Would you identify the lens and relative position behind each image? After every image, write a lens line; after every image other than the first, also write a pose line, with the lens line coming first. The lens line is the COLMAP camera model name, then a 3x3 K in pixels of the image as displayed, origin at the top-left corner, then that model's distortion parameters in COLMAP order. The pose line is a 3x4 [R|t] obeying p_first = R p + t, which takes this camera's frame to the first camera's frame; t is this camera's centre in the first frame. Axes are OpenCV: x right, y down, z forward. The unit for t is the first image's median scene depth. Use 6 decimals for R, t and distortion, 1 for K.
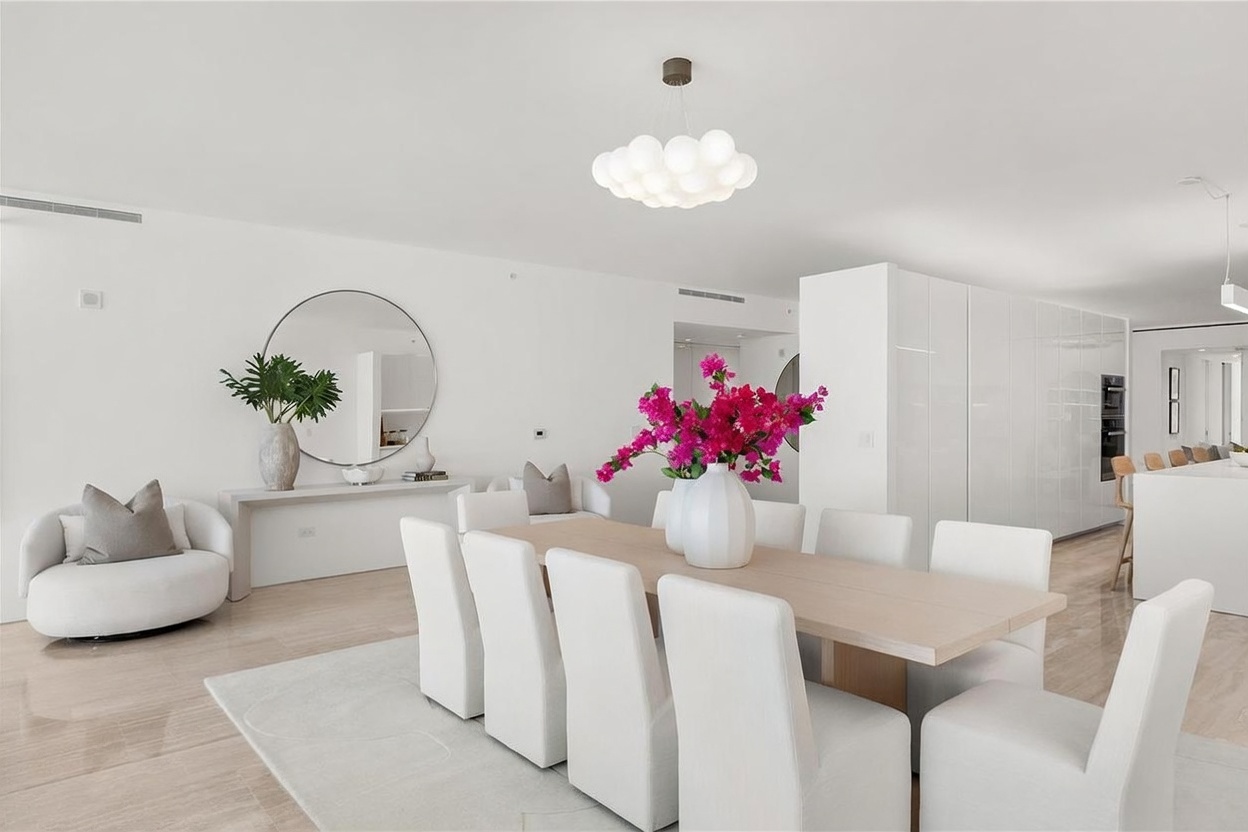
lens RADIAL K [[752.3, 0, 624.2], [0, 752.3, 411.3], [0, 0, 1]] dist [-0.002737, -0.001956]
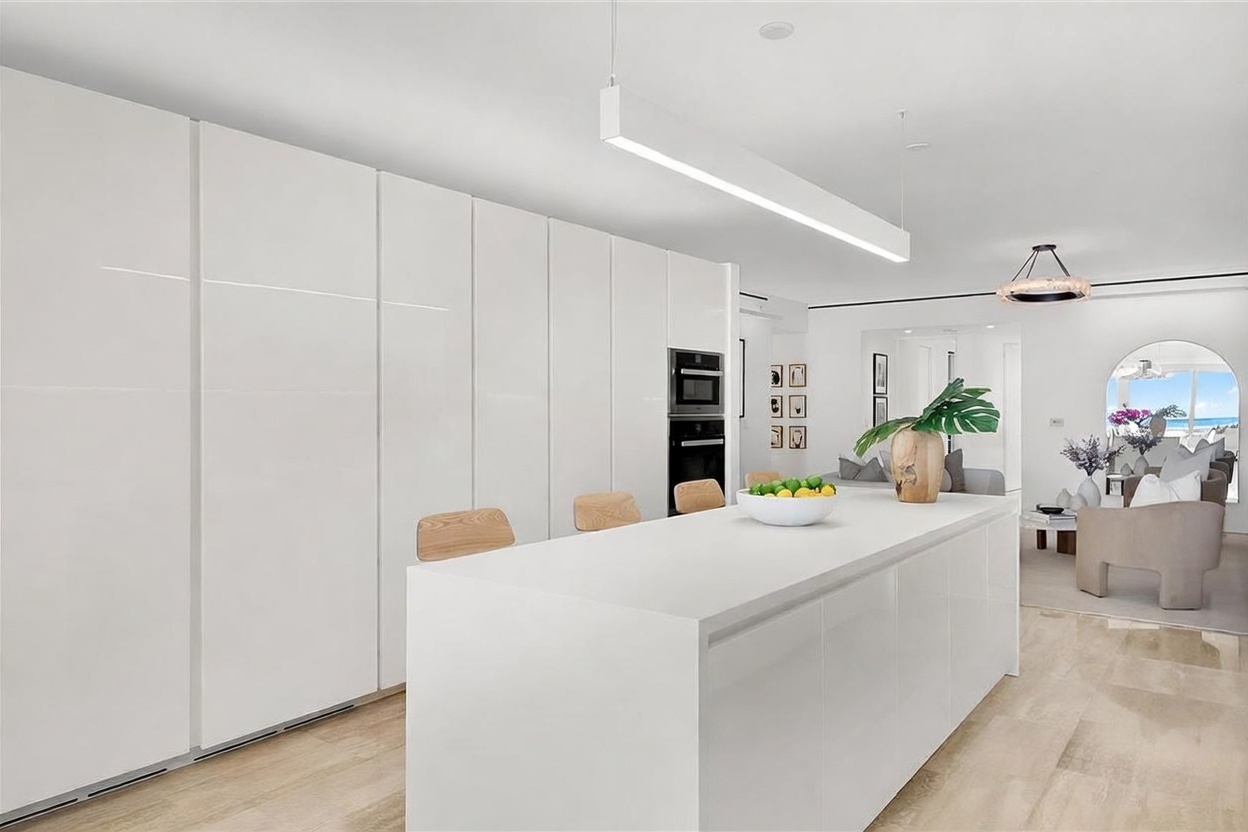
lens RADIAL K [[752.3, 0, 624.3], [0, 752.3, 417.1], [0, 0, 1]] dist [-0.002737, -0.001956]
pose [[0.985152, 0.002152, 0.171672, 0.345463], [-0.004937, 0.999863, 0.015799, -0.001540], [-0.171615, -0.016412, 0.985027, 0.281412]]
